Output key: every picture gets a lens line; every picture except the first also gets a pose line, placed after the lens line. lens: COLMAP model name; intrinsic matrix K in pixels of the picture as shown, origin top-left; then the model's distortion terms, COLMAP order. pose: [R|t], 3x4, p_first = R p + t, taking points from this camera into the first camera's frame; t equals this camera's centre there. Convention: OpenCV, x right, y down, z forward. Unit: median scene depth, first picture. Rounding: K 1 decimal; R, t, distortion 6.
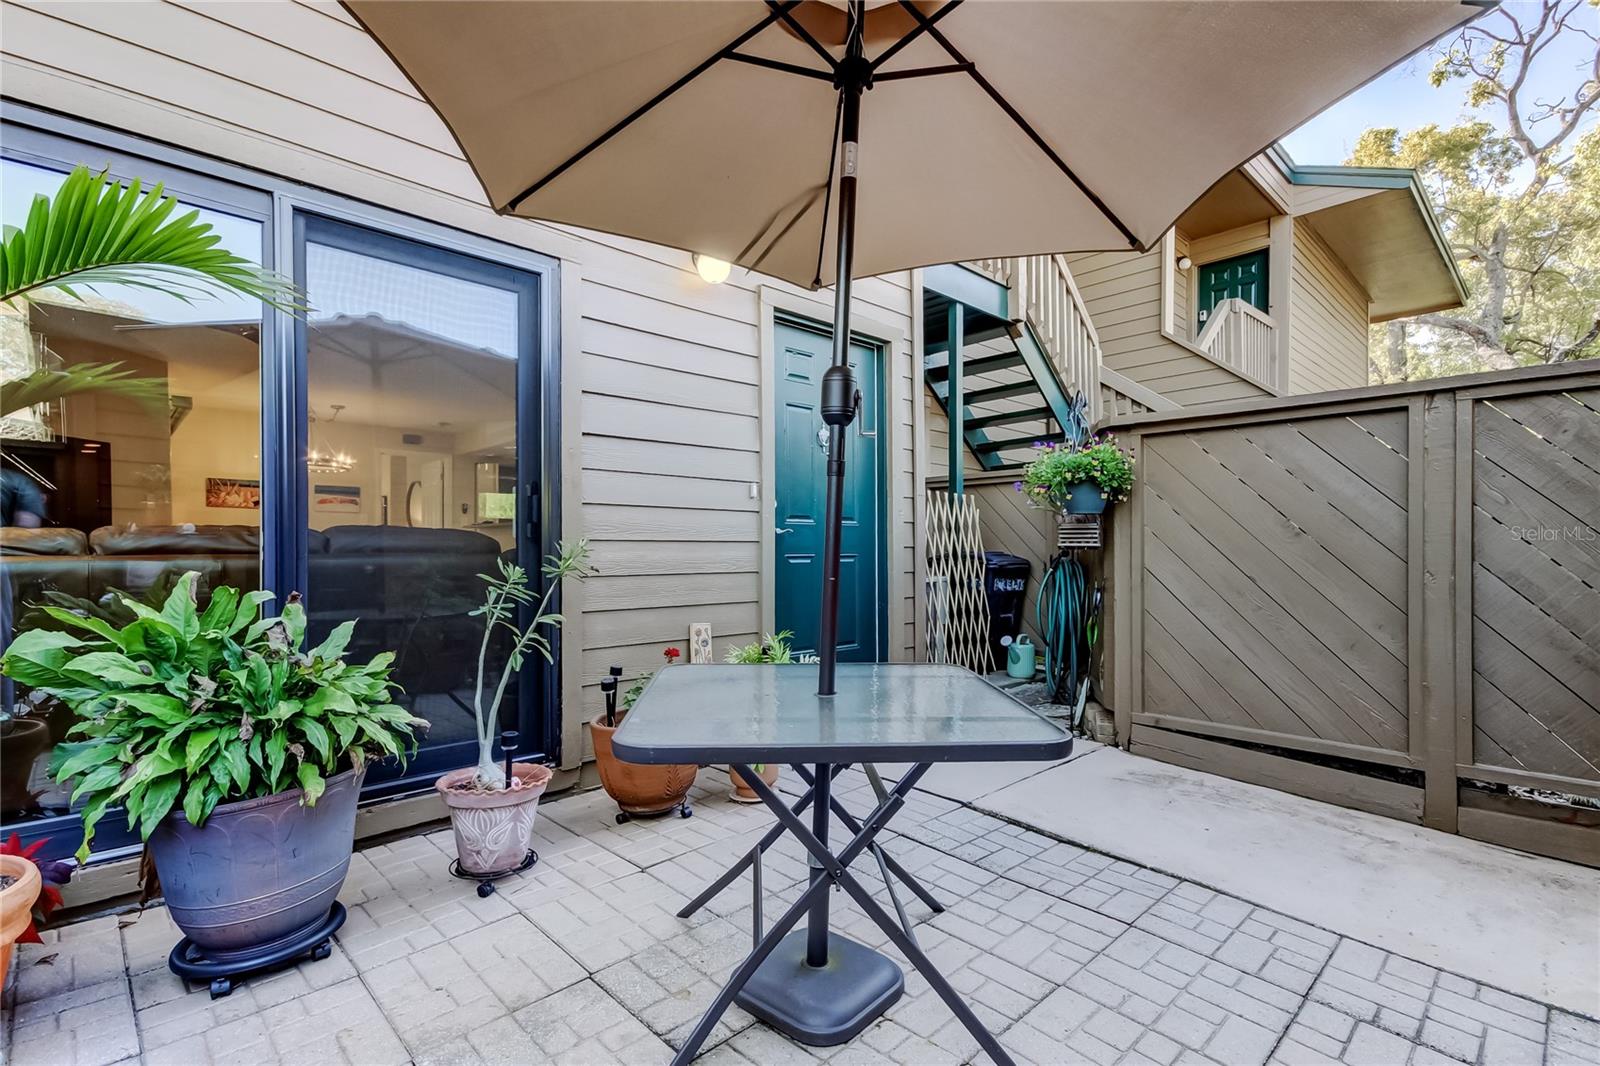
lens RADIAL K [[751.5, 0, 789.5], [0, 751.5, 549.1], [0, 0, 1]] dist [0.017428, -0.003855]
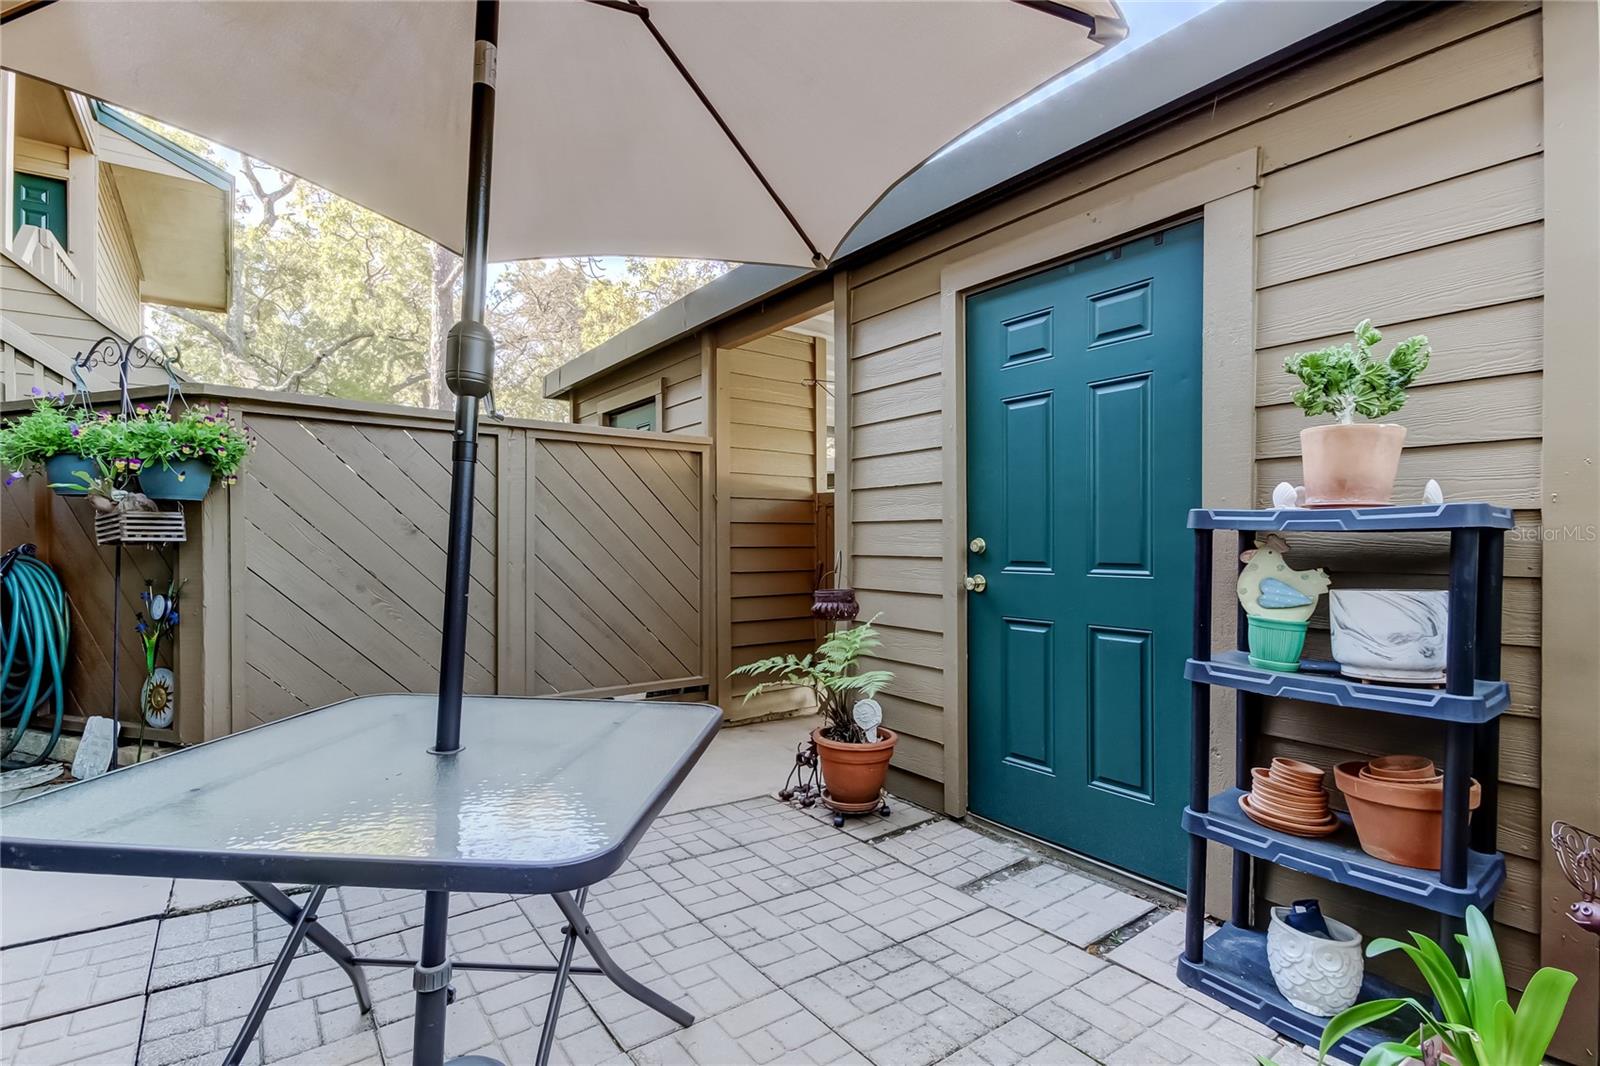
lens RADIAL K [[751.5, 0, 801.7], [0, 751.5, 534.9], [0, 0, 1]] dist [0.017428, -0.003855]
pose [[0.101701, 0.007329, 0.994788, -0.339978], [-0.004329, 0.999967, -0.006925, -0.007835], [-0.994806, -0.003602, 0.101729, 0.289030]]
